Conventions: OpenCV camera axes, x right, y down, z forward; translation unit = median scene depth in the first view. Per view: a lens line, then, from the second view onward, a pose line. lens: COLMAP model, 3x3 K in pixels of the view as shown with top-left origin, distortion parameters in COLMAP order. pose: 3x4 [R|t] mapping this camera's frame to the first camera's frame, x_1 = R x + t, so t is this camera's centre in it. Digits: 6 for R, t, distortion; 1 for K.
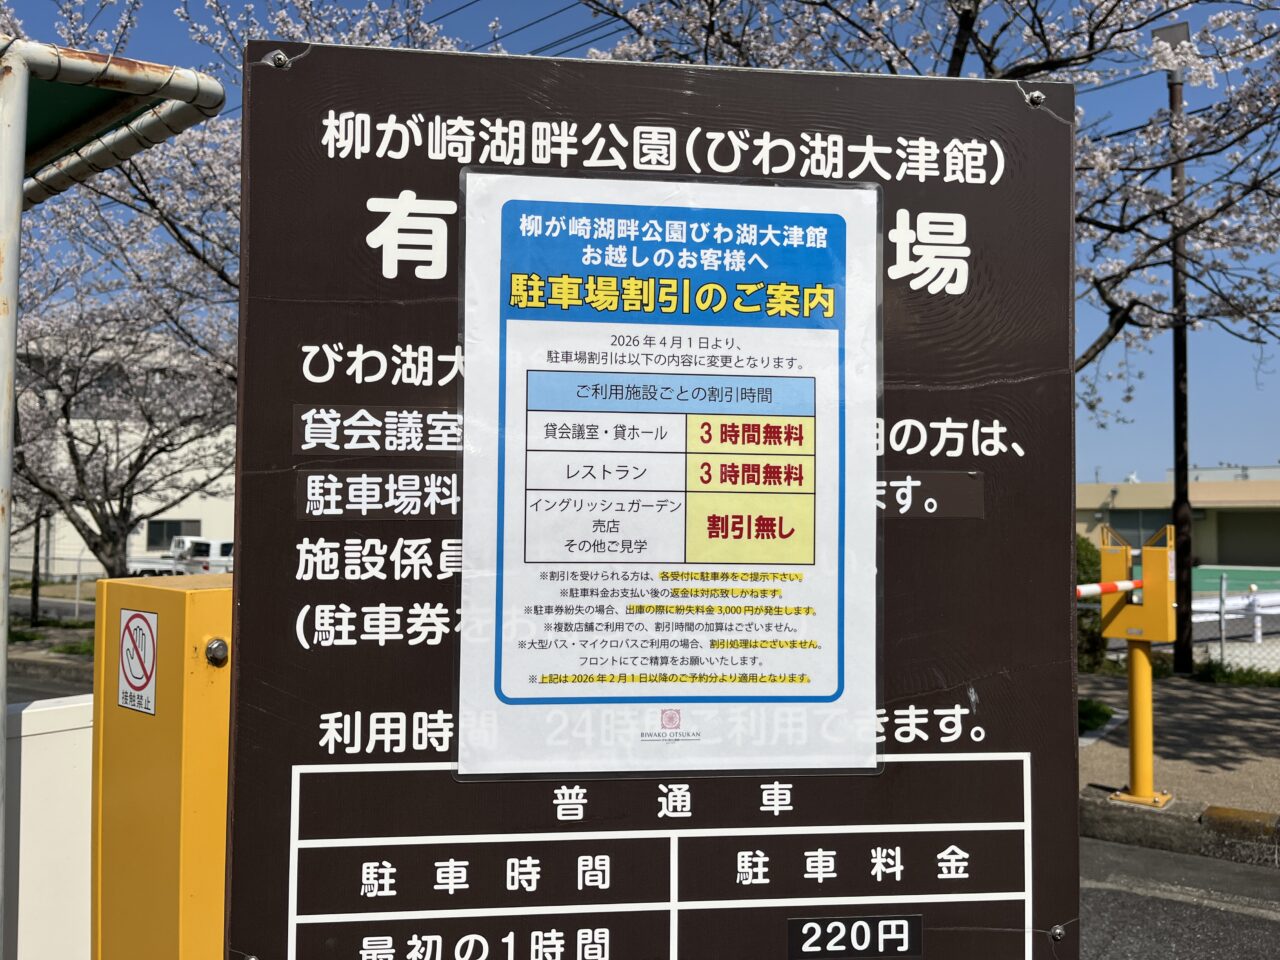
lens RADIAL K [[990.4, 0, 640.7], [0, 990.4, 477.3], [0, 0, 1]] dist [0.041634, -0.049549]
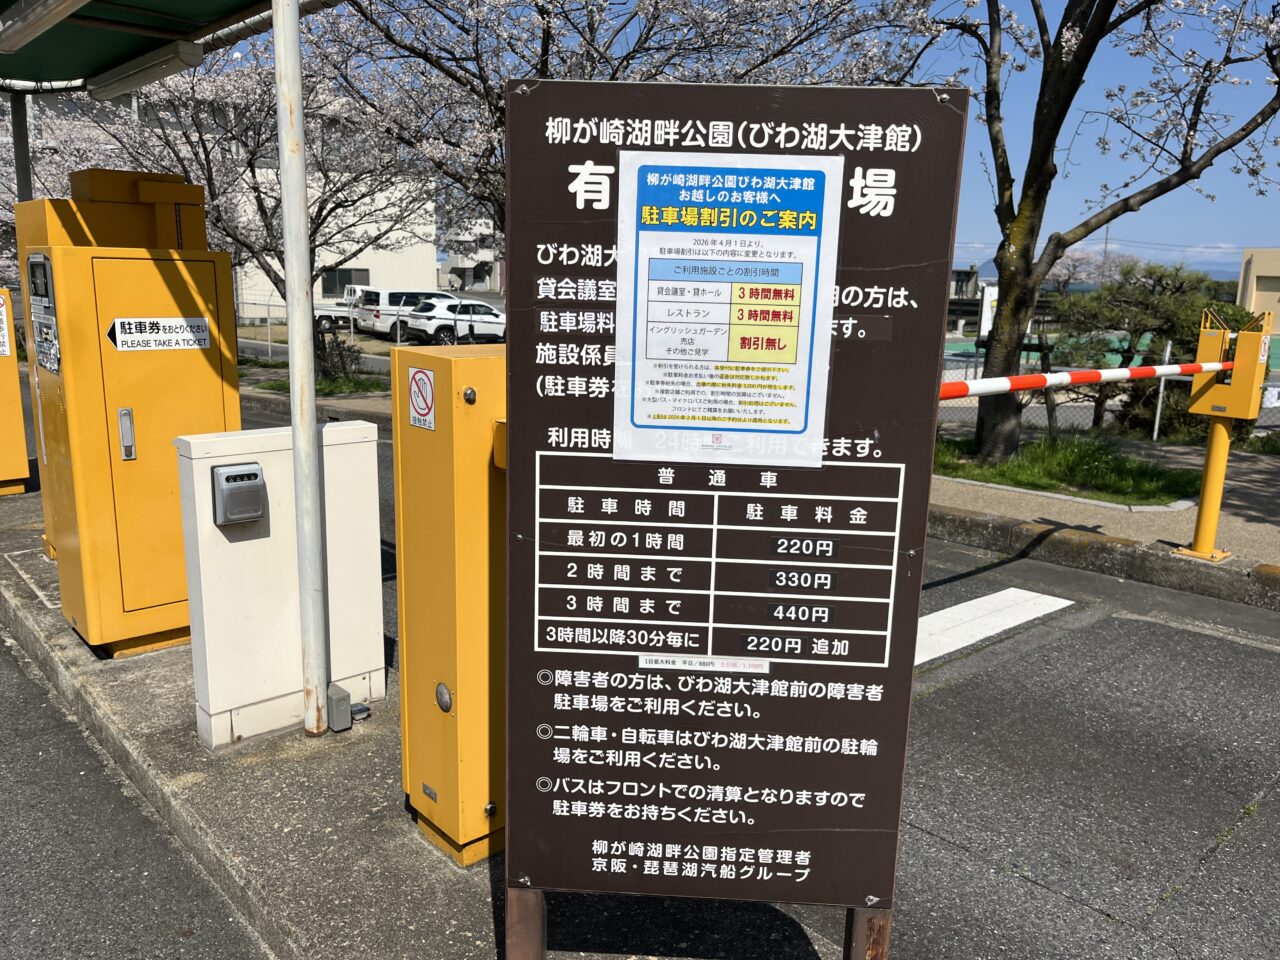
lens RADIAL K [[990.4, 0, 636.6], [0, 990.4, 479.6], [0, 0, 1]] dist [0.041634, -0.049549]
pose [[0.987773, 0.051768, -0.147053, 0.164978], [-0.014454, 0.969605, 0.244249, -0.159795], [0.155228, -0.239137, 0.958498, -0.945470]]
